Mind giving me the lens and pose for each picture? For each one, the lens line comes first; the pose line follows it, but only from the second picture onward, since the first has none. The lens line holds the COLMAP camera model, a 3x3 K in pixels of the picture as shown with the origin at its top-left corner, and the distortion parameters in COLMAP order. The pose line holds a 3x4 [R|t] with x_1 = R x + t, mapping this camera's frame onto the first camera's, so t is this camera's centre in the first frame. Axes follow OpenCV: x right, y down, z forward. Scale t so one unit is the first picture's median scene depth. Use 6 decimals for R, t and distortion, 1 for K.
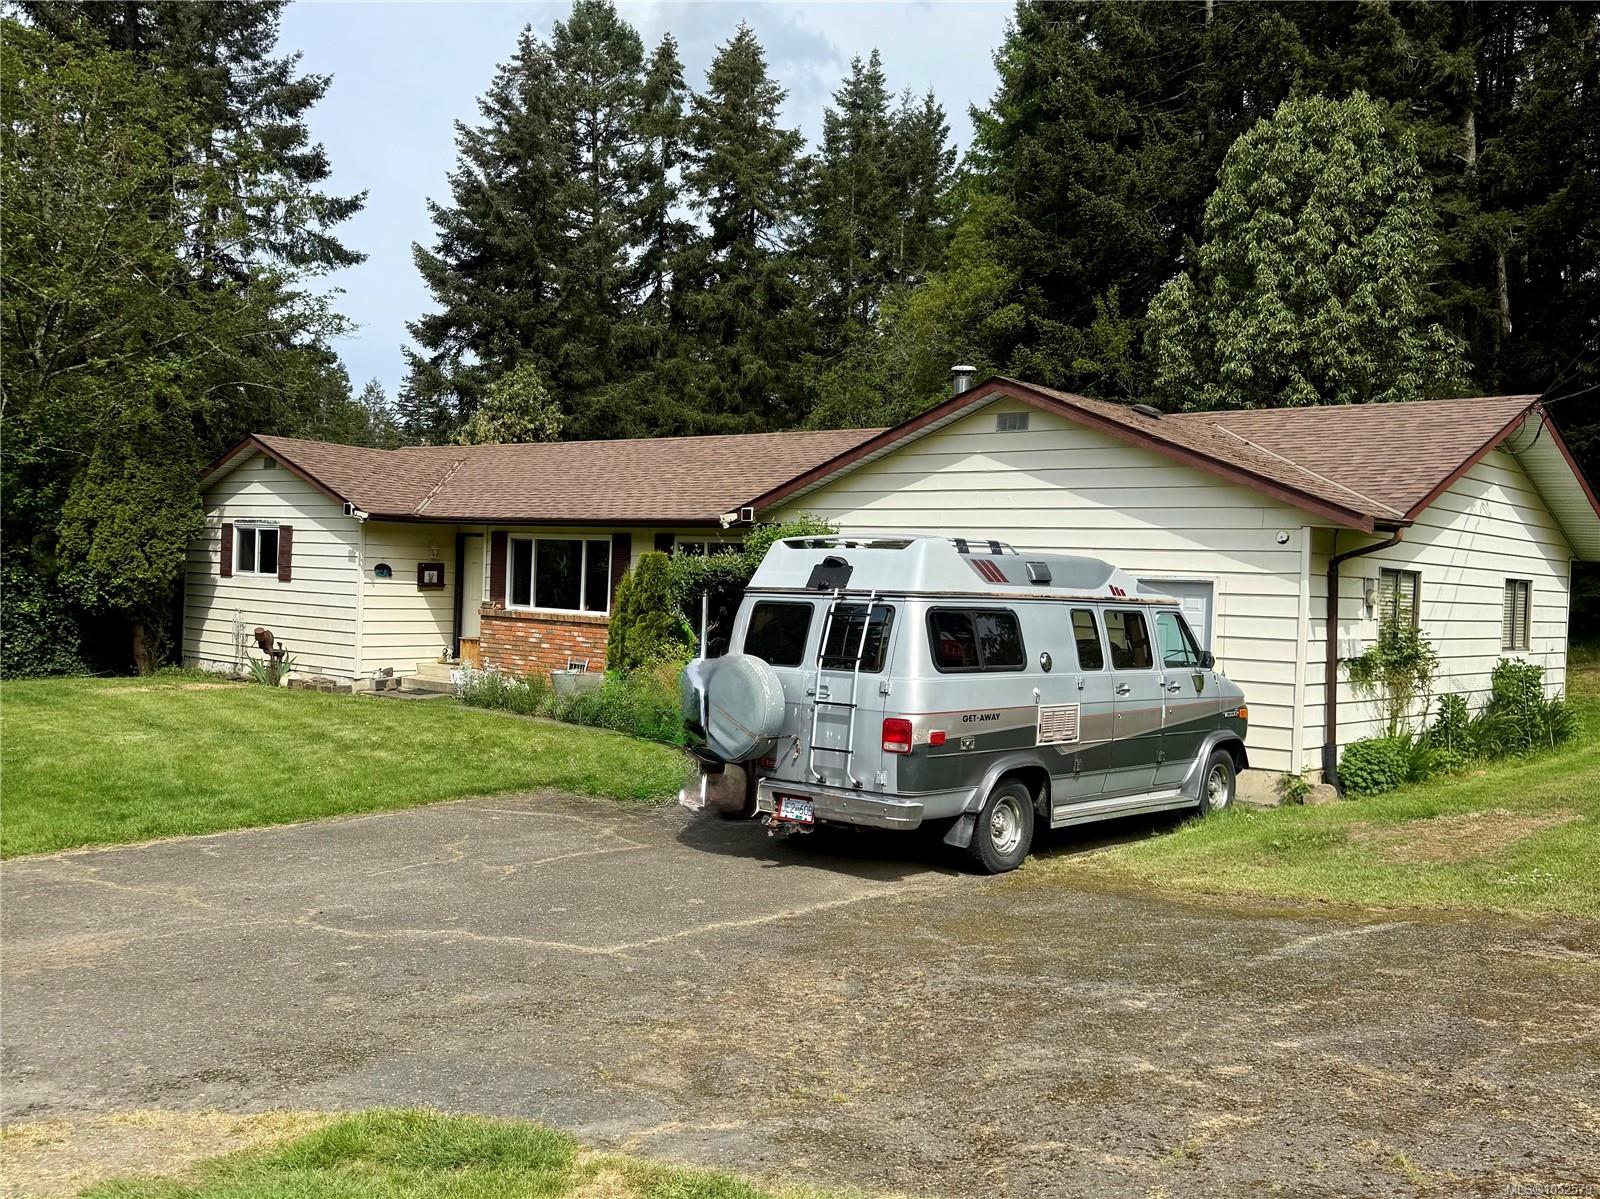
lens RADIAL K [[1506.4, 0, 801.5], [0, 1506.4, 599.7], [0, 0, 1]] dist [0.078196, 0.000000]
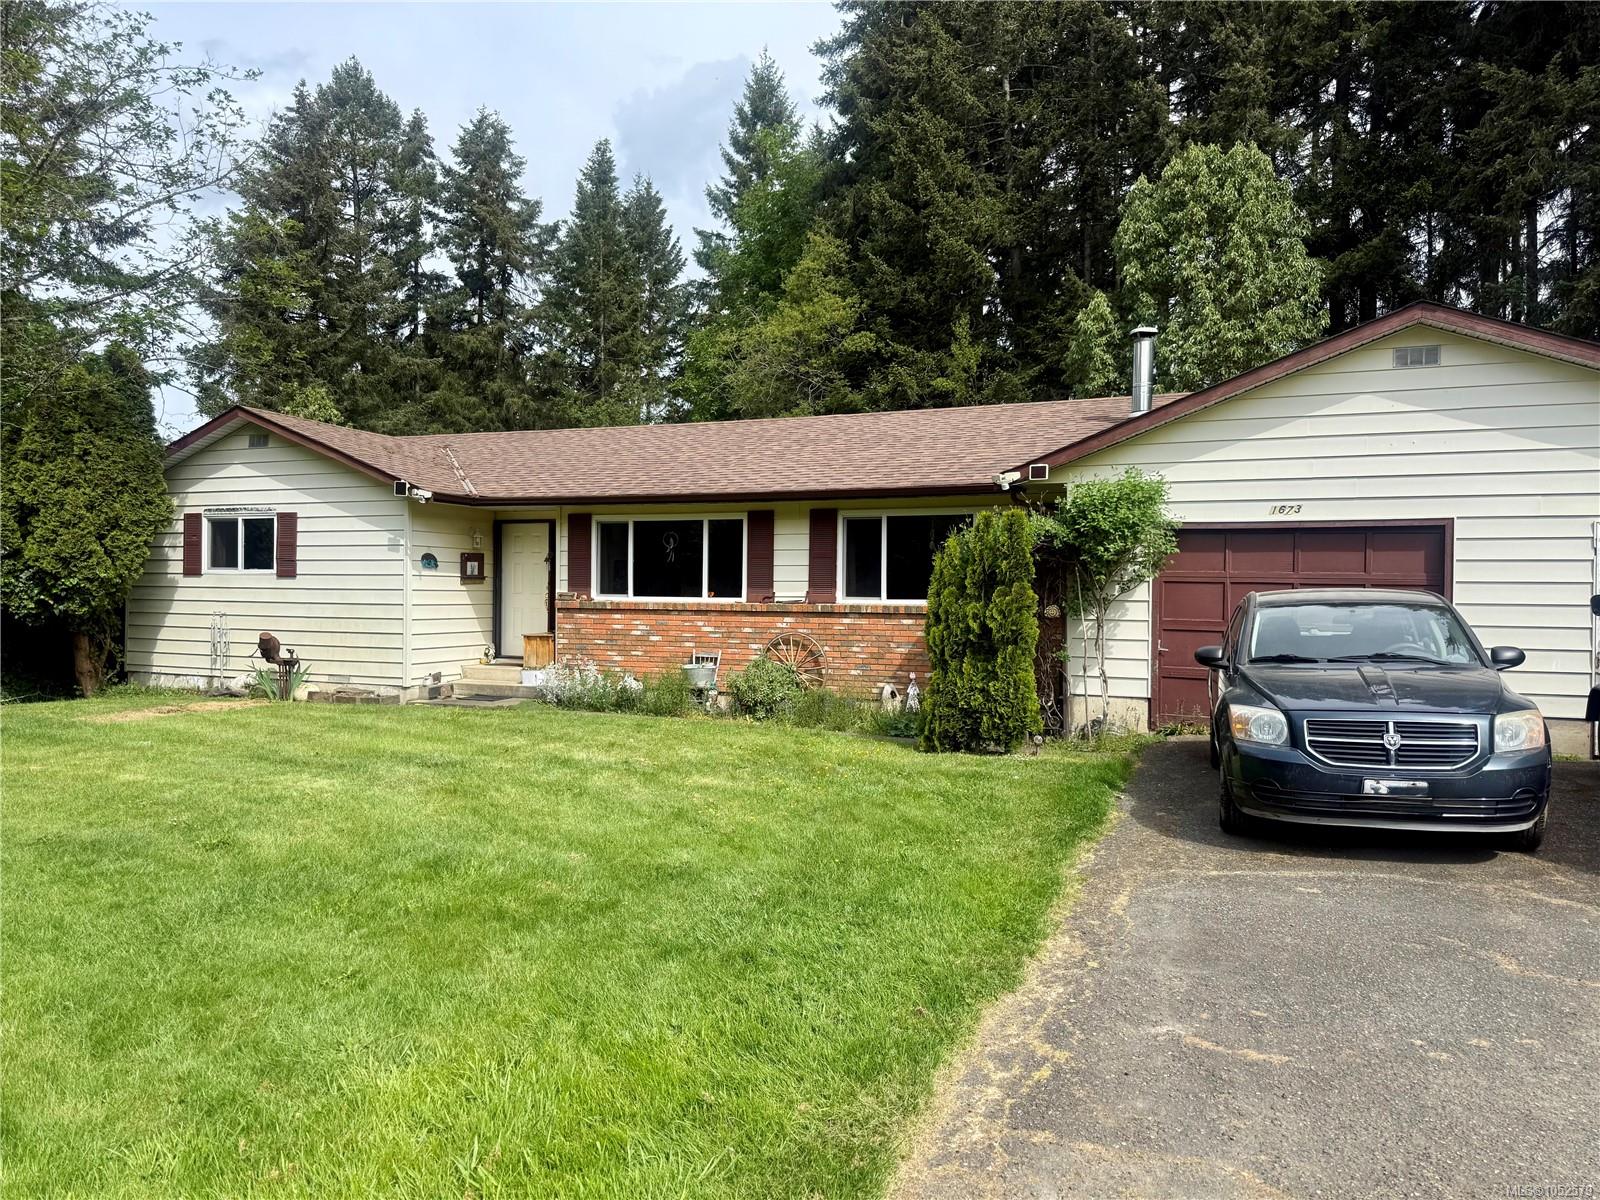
lens RADIAL K [[1135.6, 0, 802.8], [0, 1135.6, 596.8], [0, 0, 1]] dist [0.022729, -0.019982]
pose [[0.949827, -0.028906, 0.311436, -0.258242], [0.030738, 0.999527, -0.000976, 0.007992], [-0.311261, 0.010500, 0.950267, 0.293338]]
